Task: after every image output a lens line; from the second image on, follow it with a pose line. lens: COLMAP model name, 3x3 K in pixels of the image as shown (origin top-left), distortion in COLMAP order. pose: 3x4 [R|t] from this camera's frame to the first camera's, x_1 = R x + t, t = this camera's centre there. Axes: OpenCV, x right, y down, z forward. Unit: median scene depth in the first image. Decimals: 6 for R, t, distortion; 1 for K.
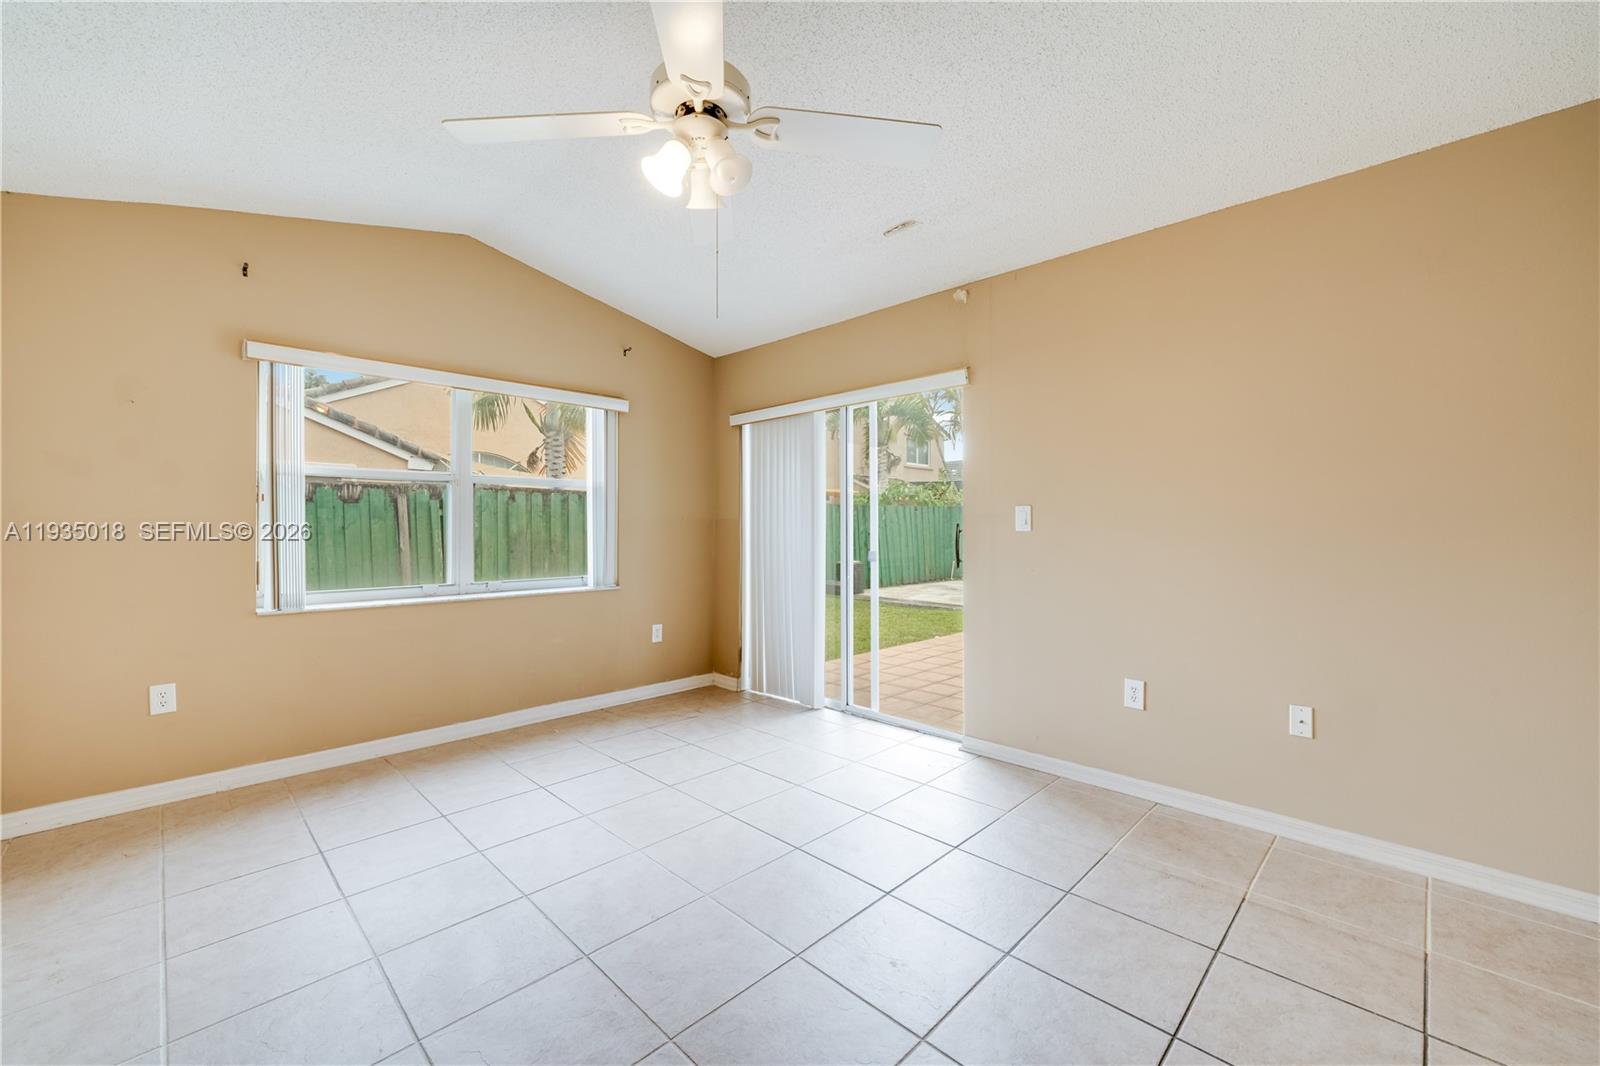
lens RADIAL K [[655.5, 0, 802.8], [0, 655.5, 533.2], [0, 0, 1]] dist [0.000144, 0.000068]
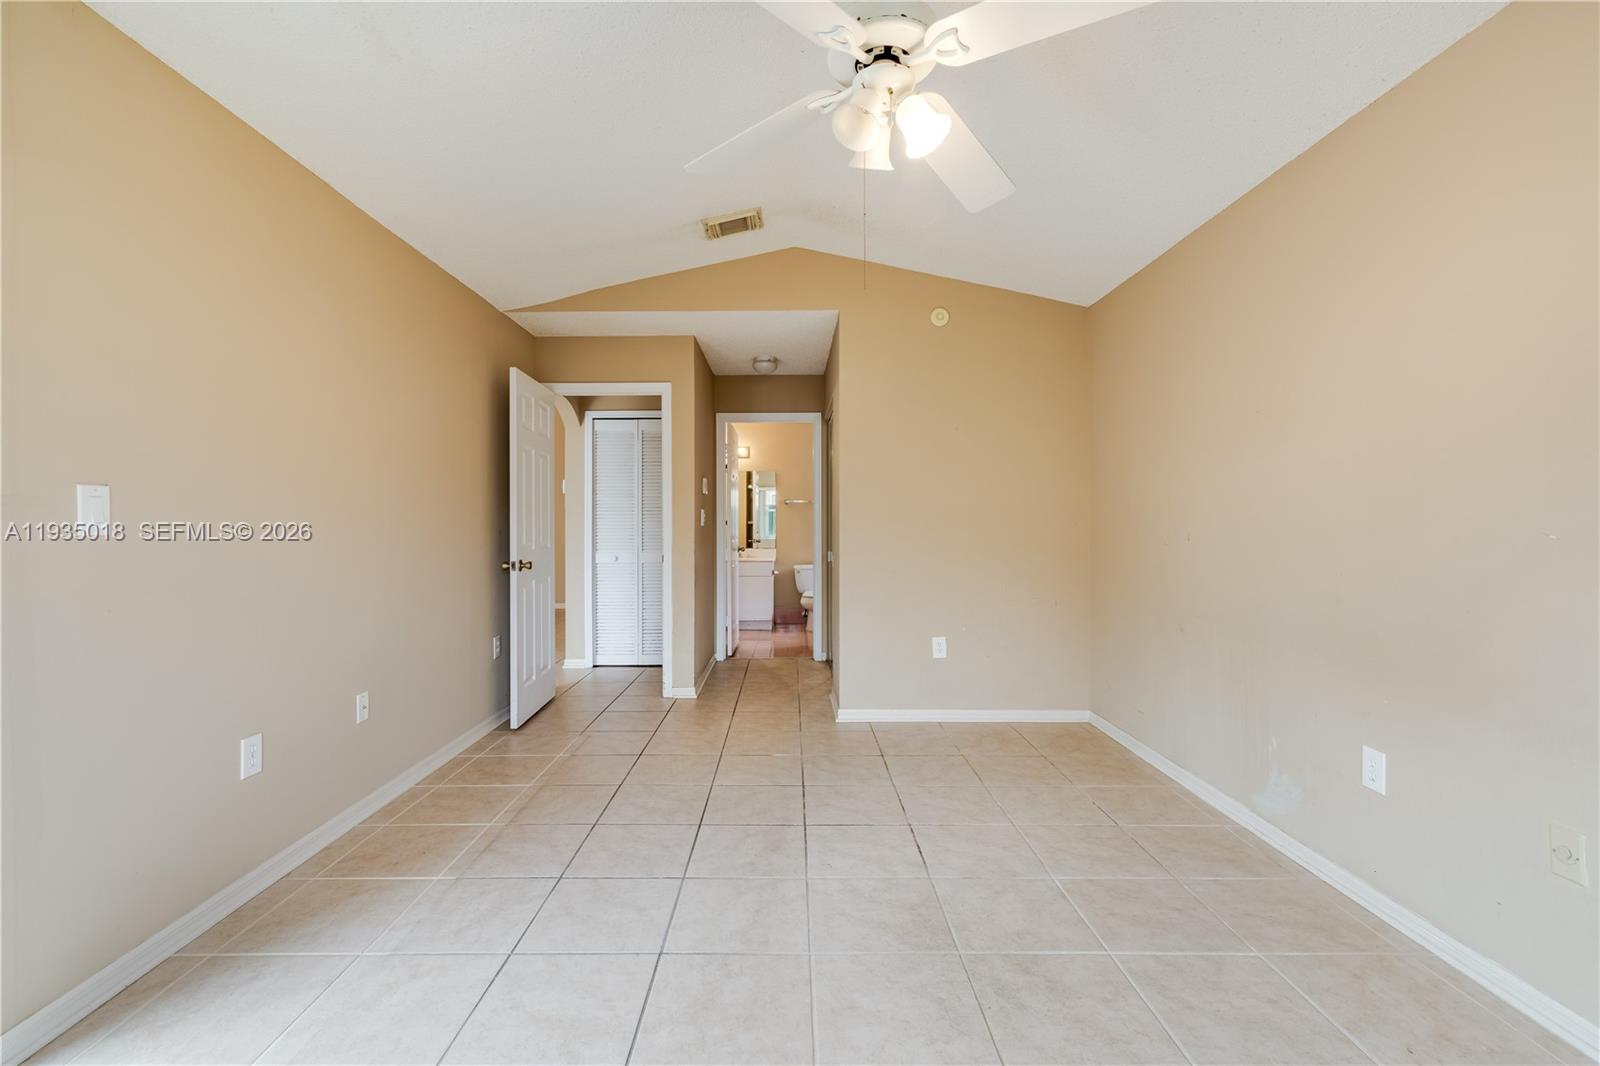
lens RADIAL K [[655.5, 0, 802.0], [0, 655.5, 527.9], [0, 0, 1]] dist [0.000144, 0.000068]
pose [[-0.702873, -0.002870, 0.711309, -0.575364], [0.011110, 0.999826, 0.015013, -0.018920], [-0.711228, 0.018455, -0.702719, 1.378573]]
